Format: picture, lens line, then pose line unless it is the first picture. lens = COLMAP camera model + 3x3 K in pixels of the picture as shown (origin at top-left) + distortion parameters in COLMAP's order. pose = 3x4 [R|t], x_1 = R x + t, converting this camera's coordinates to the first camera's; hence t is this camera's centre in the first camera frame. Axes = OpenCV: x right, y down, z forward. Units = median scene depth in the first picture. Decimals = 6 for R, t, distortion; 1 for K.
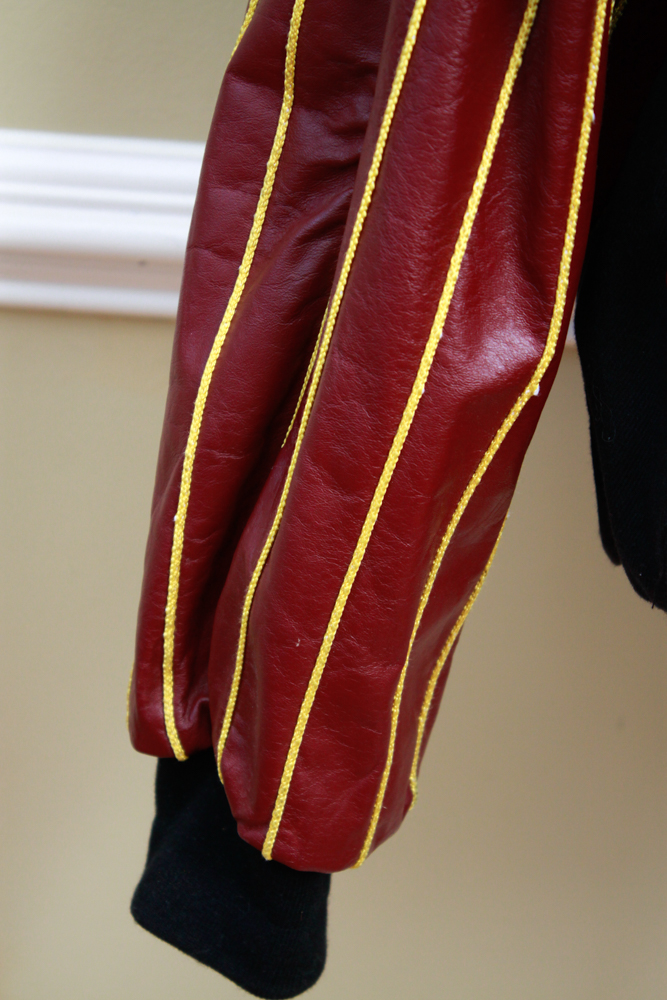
lens RADIAL K [[2267.0, 0, 338.5], [0, 2267.0, 505.8], [0, 0, 1]] dist [0.049261, 0.000000]
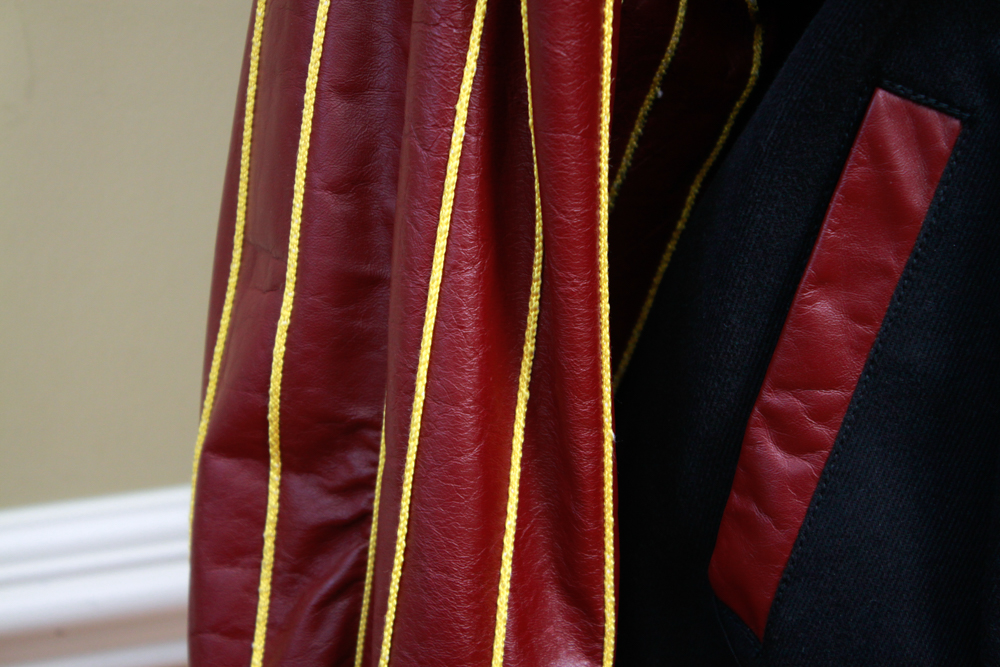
lens RADIAL K [[2267.0, 0, 509.6], [0, 2267.0, 368.4], [0, 0, 1]] dist [0.049261, 0.000000]
pose [[0.959553, -0.186825, 0.210606, -0.123080], [0.216103, 0.968247, -0.125685, -0.076442], [-0.180437, 0.166114, 0.969458, 0.033878]]
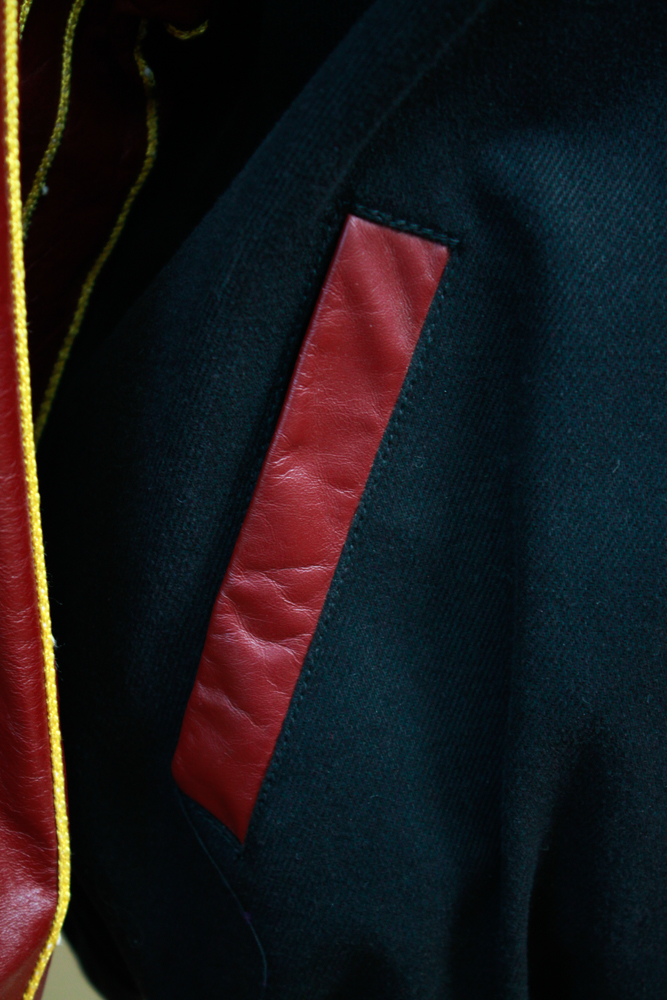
lens RADIAL K [[2001.3, 0, 330.8], [0, 2001.3, 500.3], [0, 0, 1]] dist [0.032175, 0.000000]
pose [[0.846534, -0.320218, 0.425253, -0.087009], [0.313992, 0.945443, 0.086872, -0.227441], [-0.429871, 0.059986, 0.900896, 0.269048]]
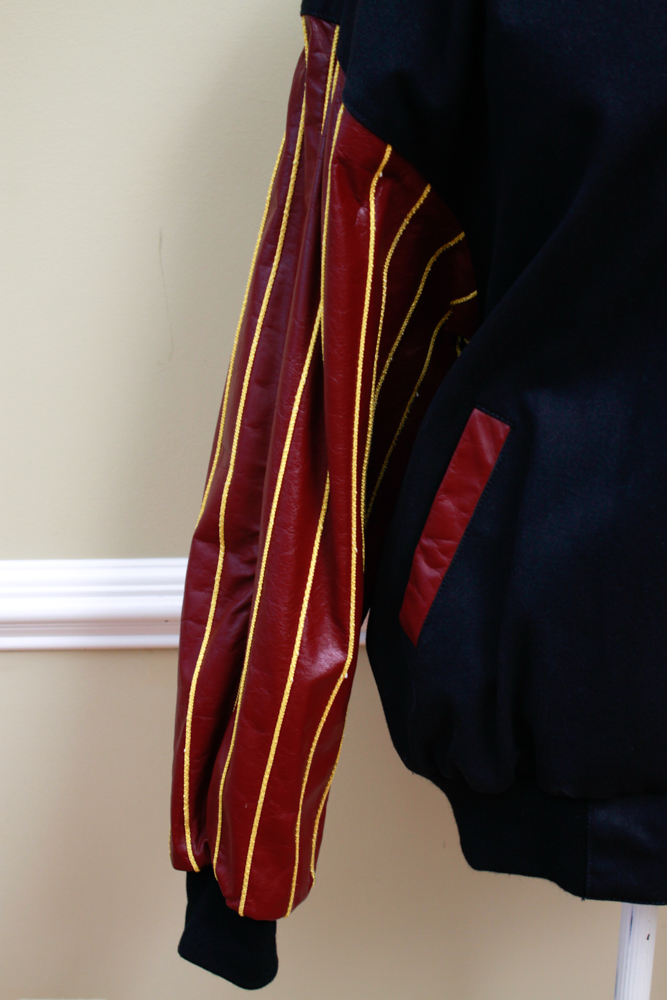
lens RADIAL K [[1520.9, 0, 355.6], [0, 1520.9, 516.8], [0, 0, 1]] dist [-0.037182, 0.000000]
pose [[0.996364, -0.081311, 0.025458, 0.068957], [0.084142, 0.986019, -0.143828, 0.007904], [-0.013407, 0.145447, 0.989275, -0.421509]]
